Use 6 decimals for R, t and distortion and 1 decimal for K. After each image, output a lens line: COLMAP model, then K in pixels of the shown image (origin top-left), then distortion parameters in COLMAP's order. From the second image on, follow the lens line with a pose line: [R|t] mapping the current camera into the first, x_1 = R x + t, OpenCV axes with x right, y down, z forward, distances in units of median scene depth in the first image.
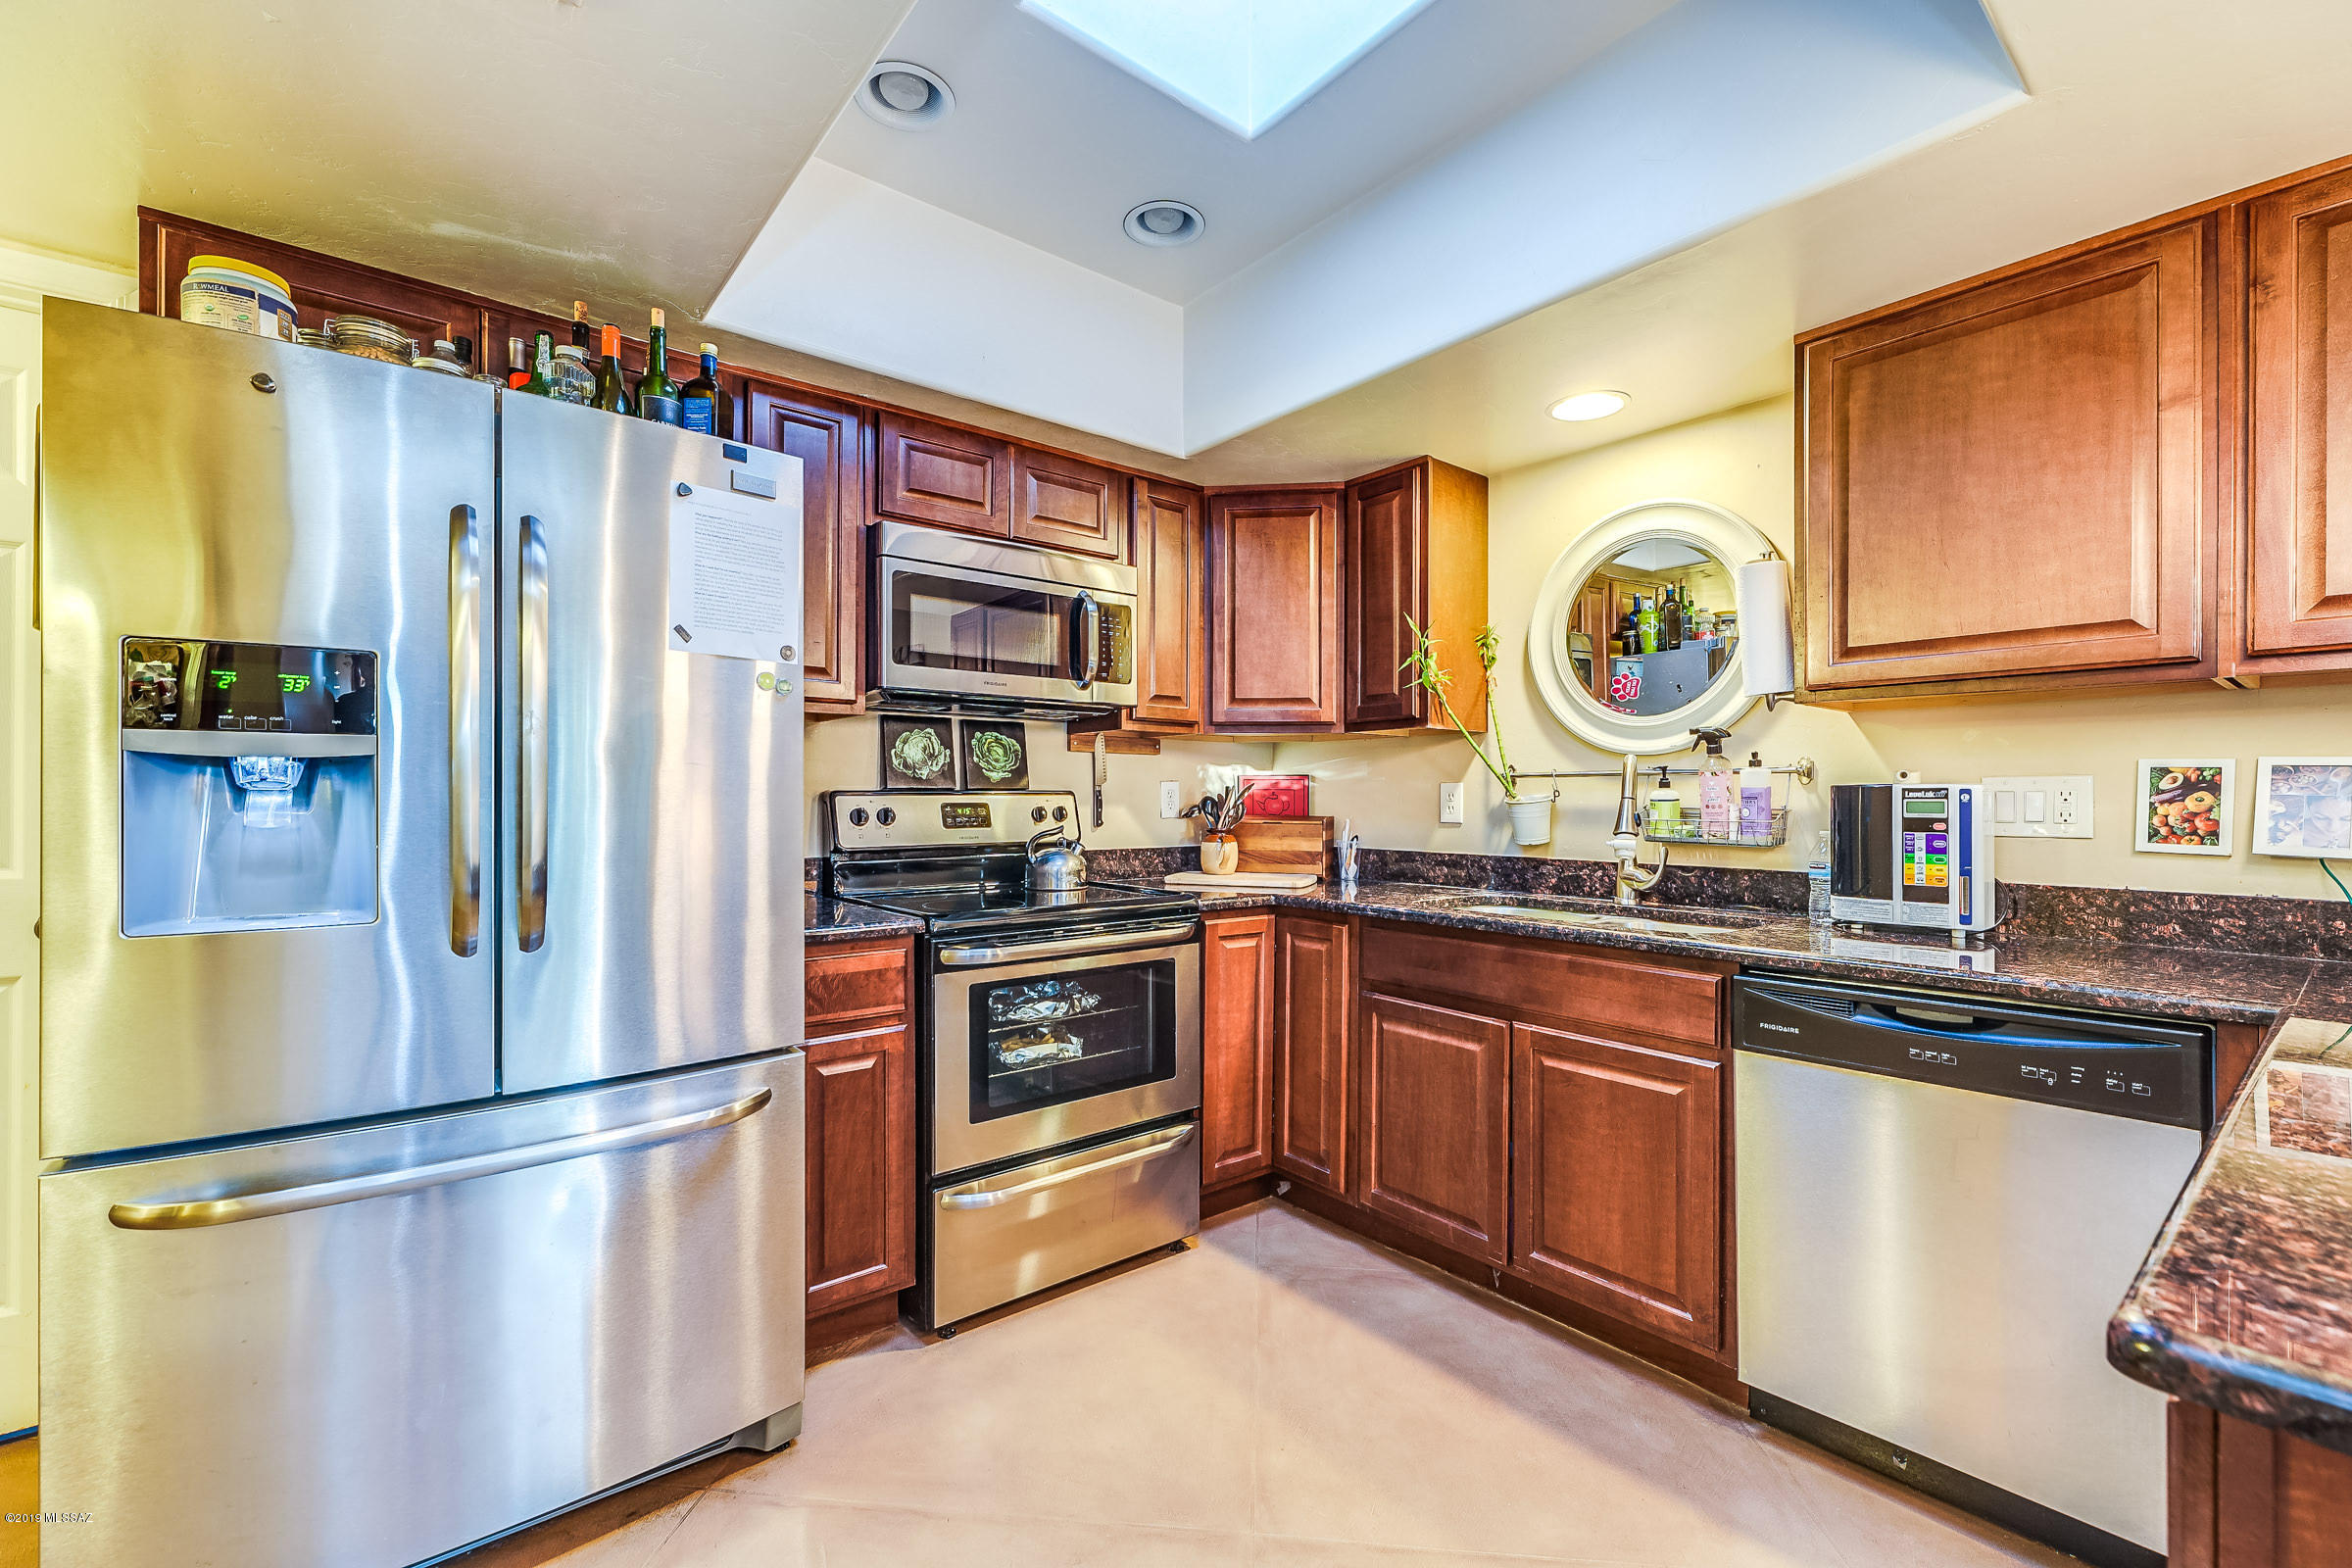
lens RADIAL K [[969.5, 0, 1171.8], [0, 969.5, 797.5], [0, 0, 1]] dist [-0.001750, 0.002218]
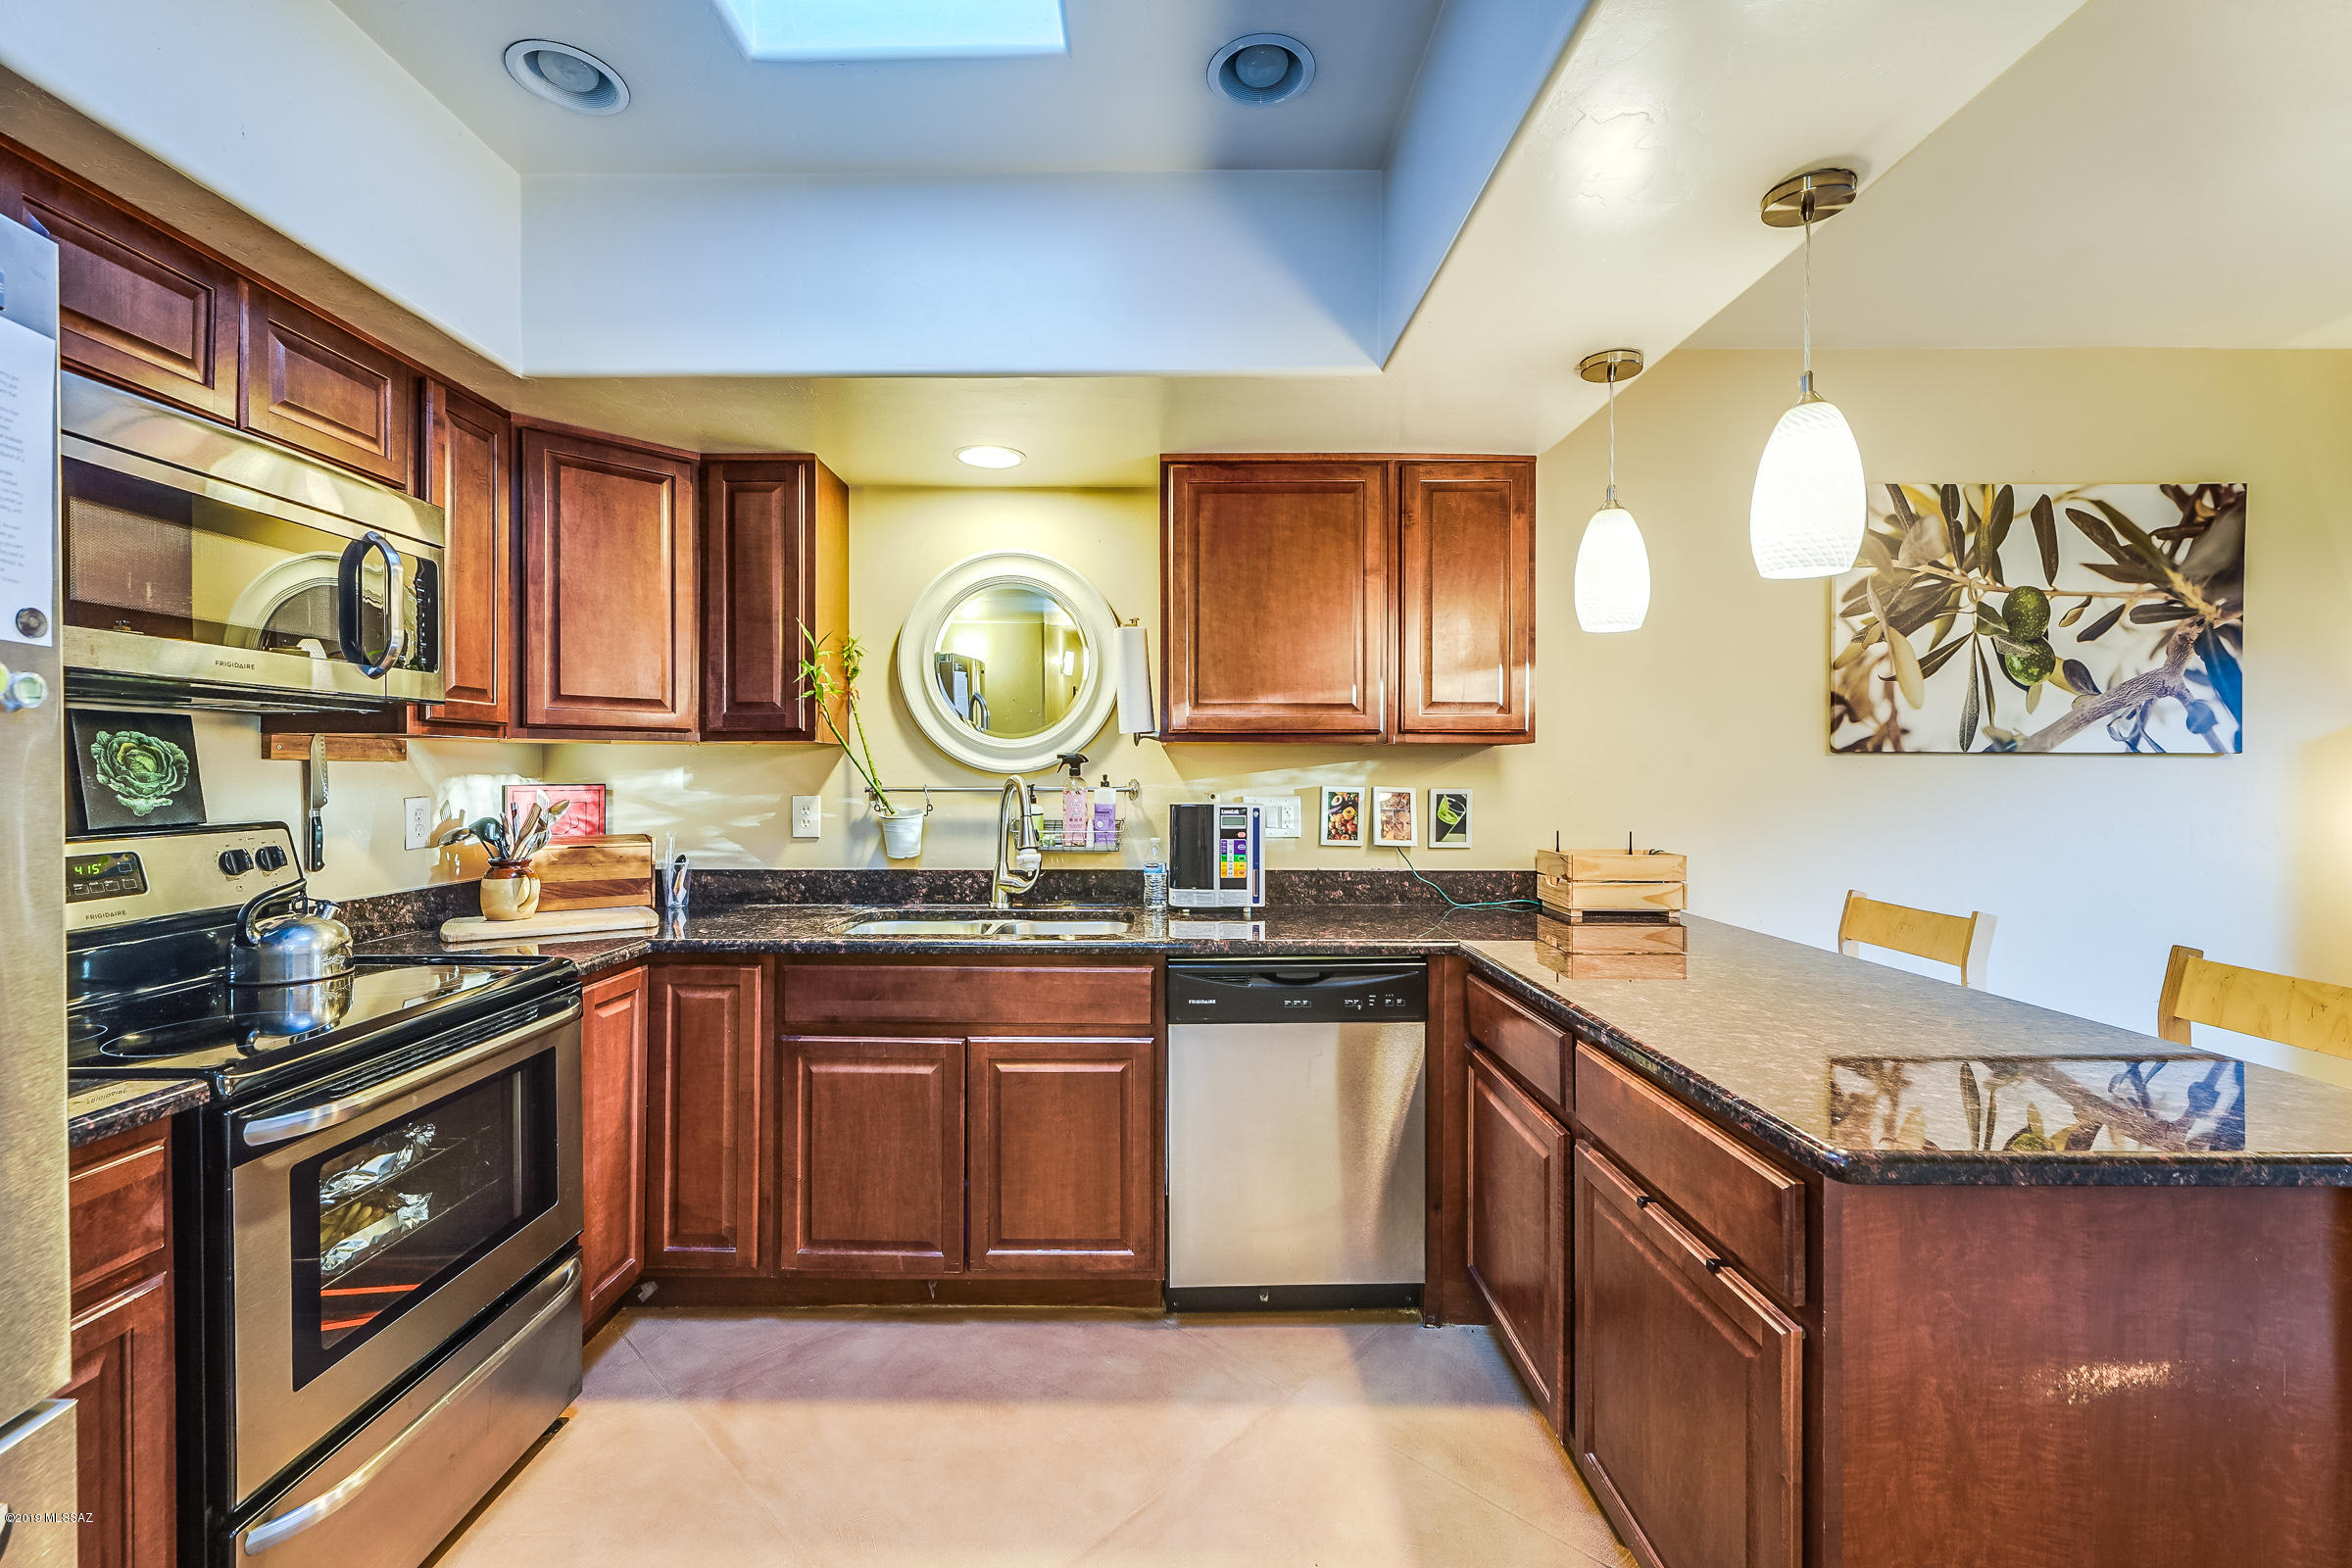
lens RADIAL K [[969.5, 0, 1156.0], [0, 969.5, 774.7], [0, 0, 1]] dist [-0.001750, 0.002218]
pose [[0.636902, -0.004847, 0.770929, -0.292123], [0.001786, 0.999987, 0.004812, -0.050977], [-0.770943, -0.001688, 0.636902, 0.161729]]
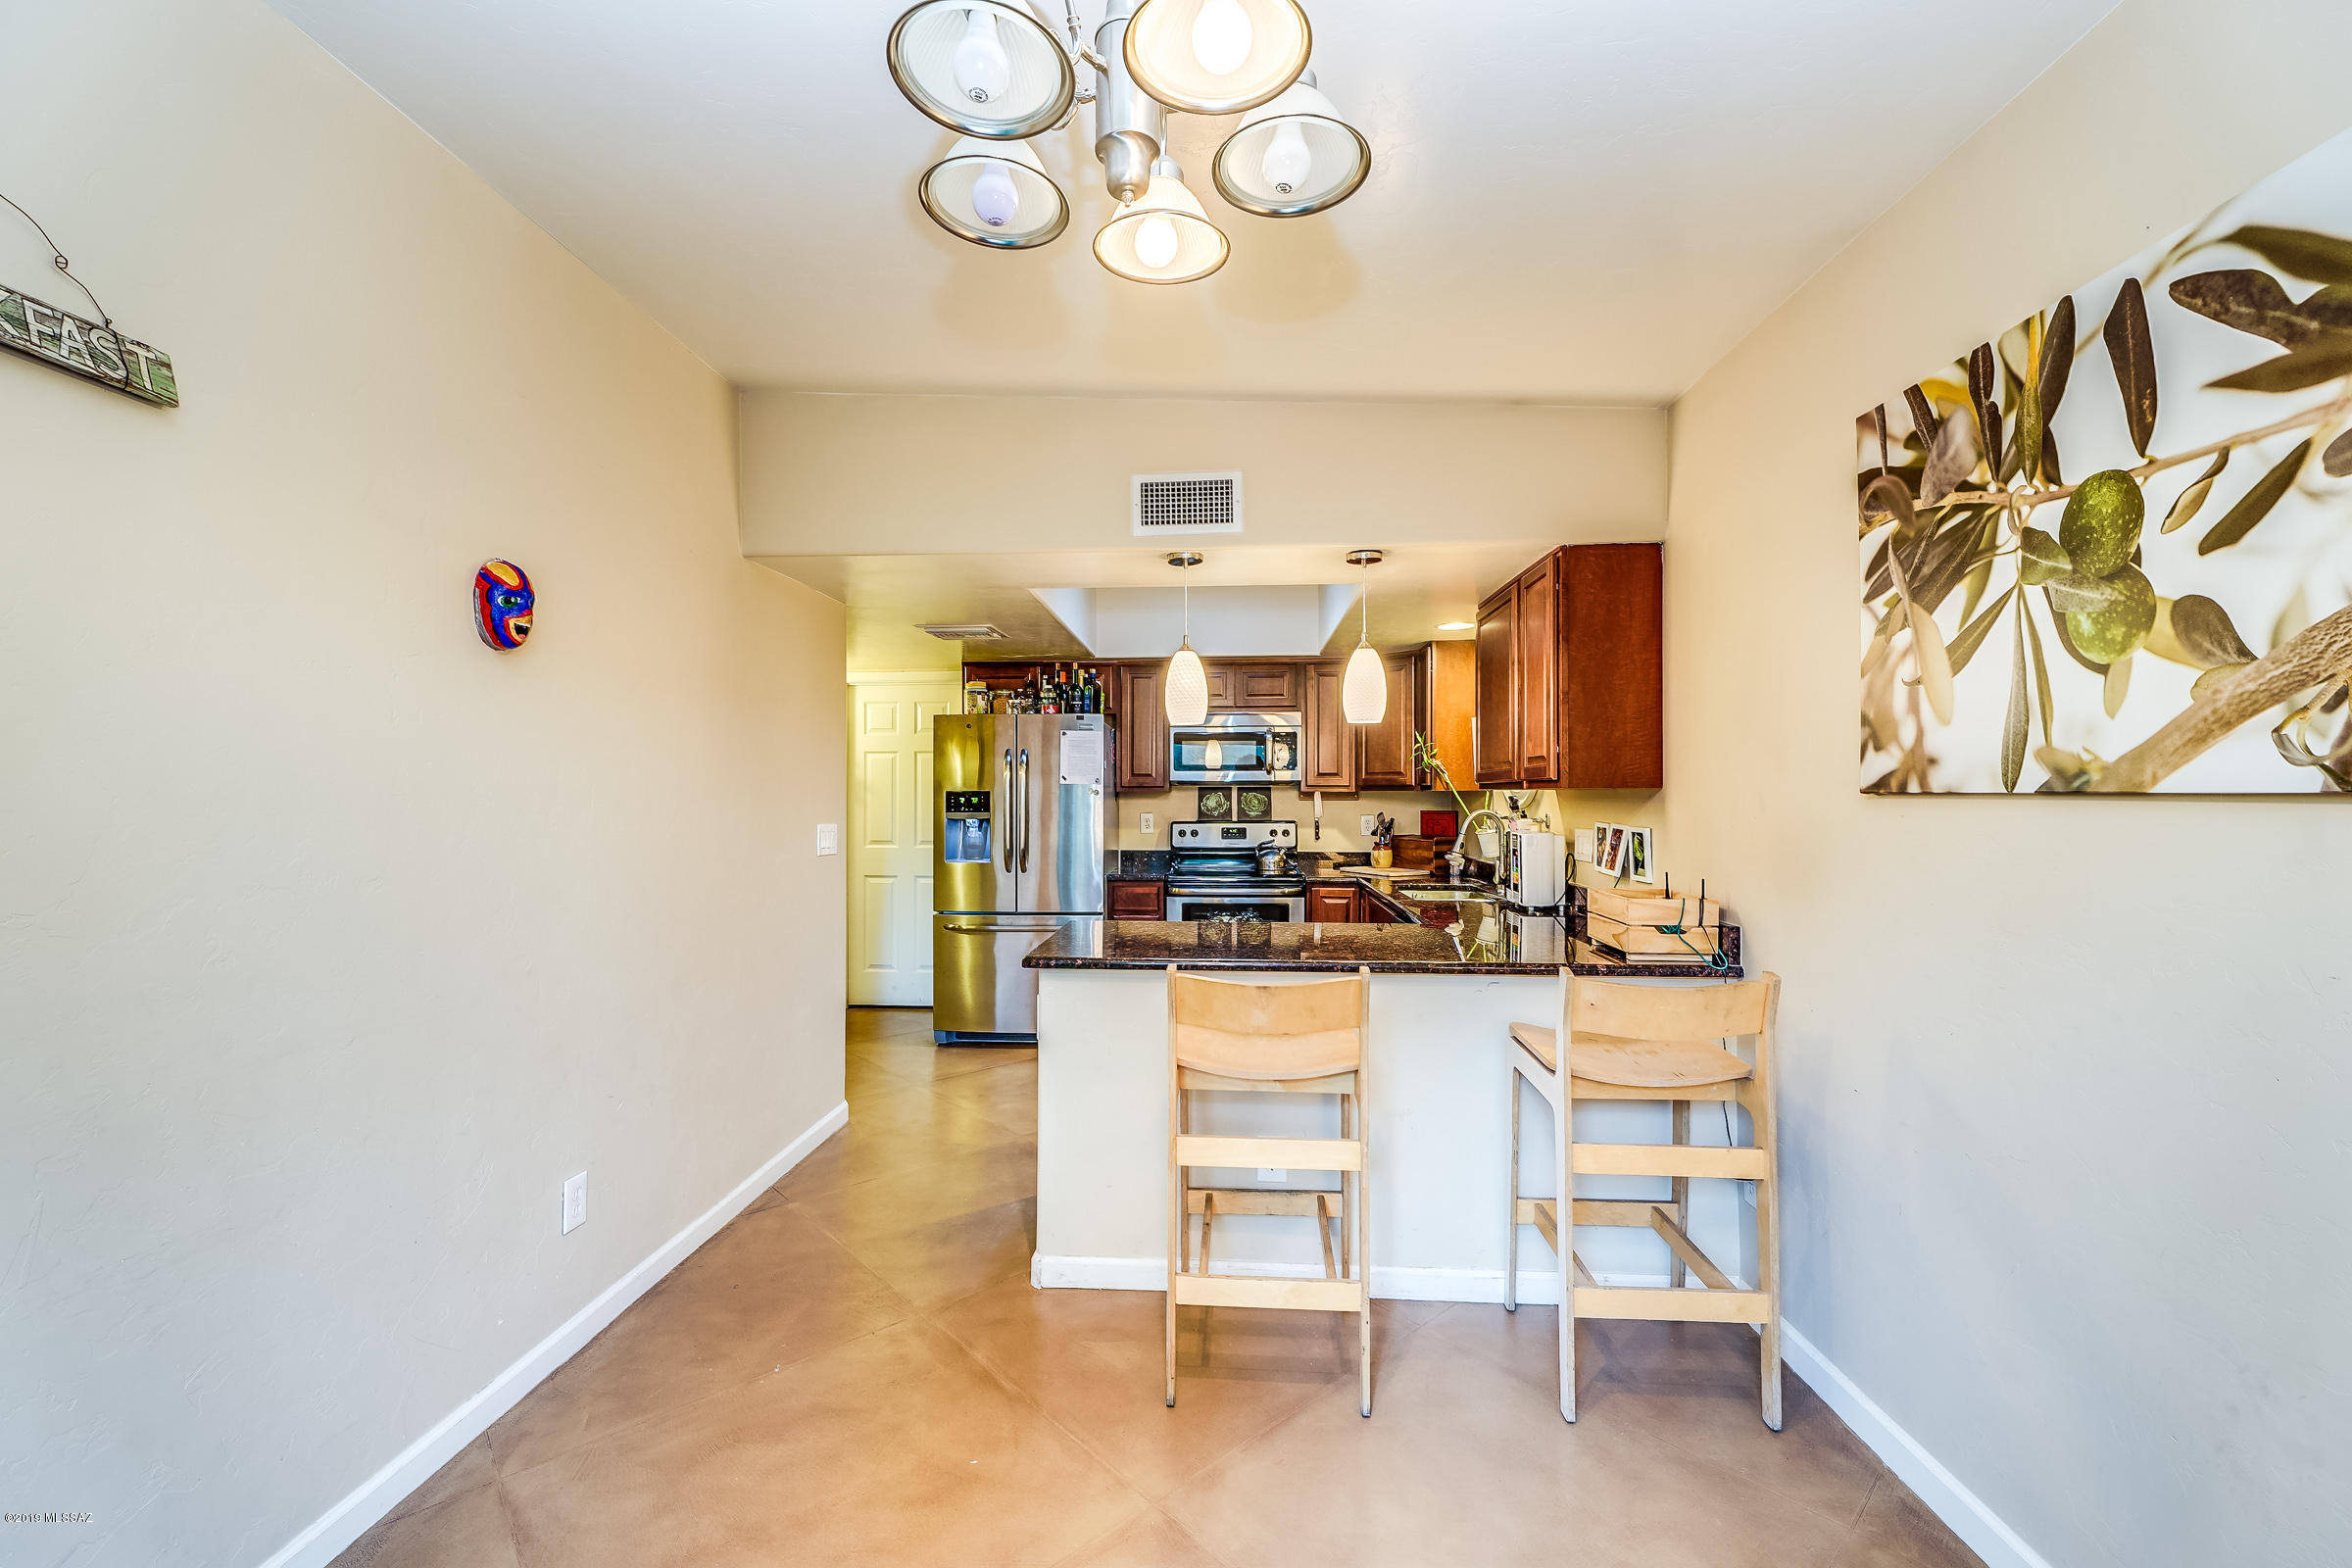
lens RADIAL K [[969.5, 0, 1189.1], [0, 969.5, 780.8], [0, 0, 1]] dist [-0.001750, 0.002218]
pose [[0.748113, -0.012795, -0.663448, 1.294211], [0.002373, 0.999859, -0.016608, -0.070152], [0.663567, 0.010850, 0.748038, -0.754910]]
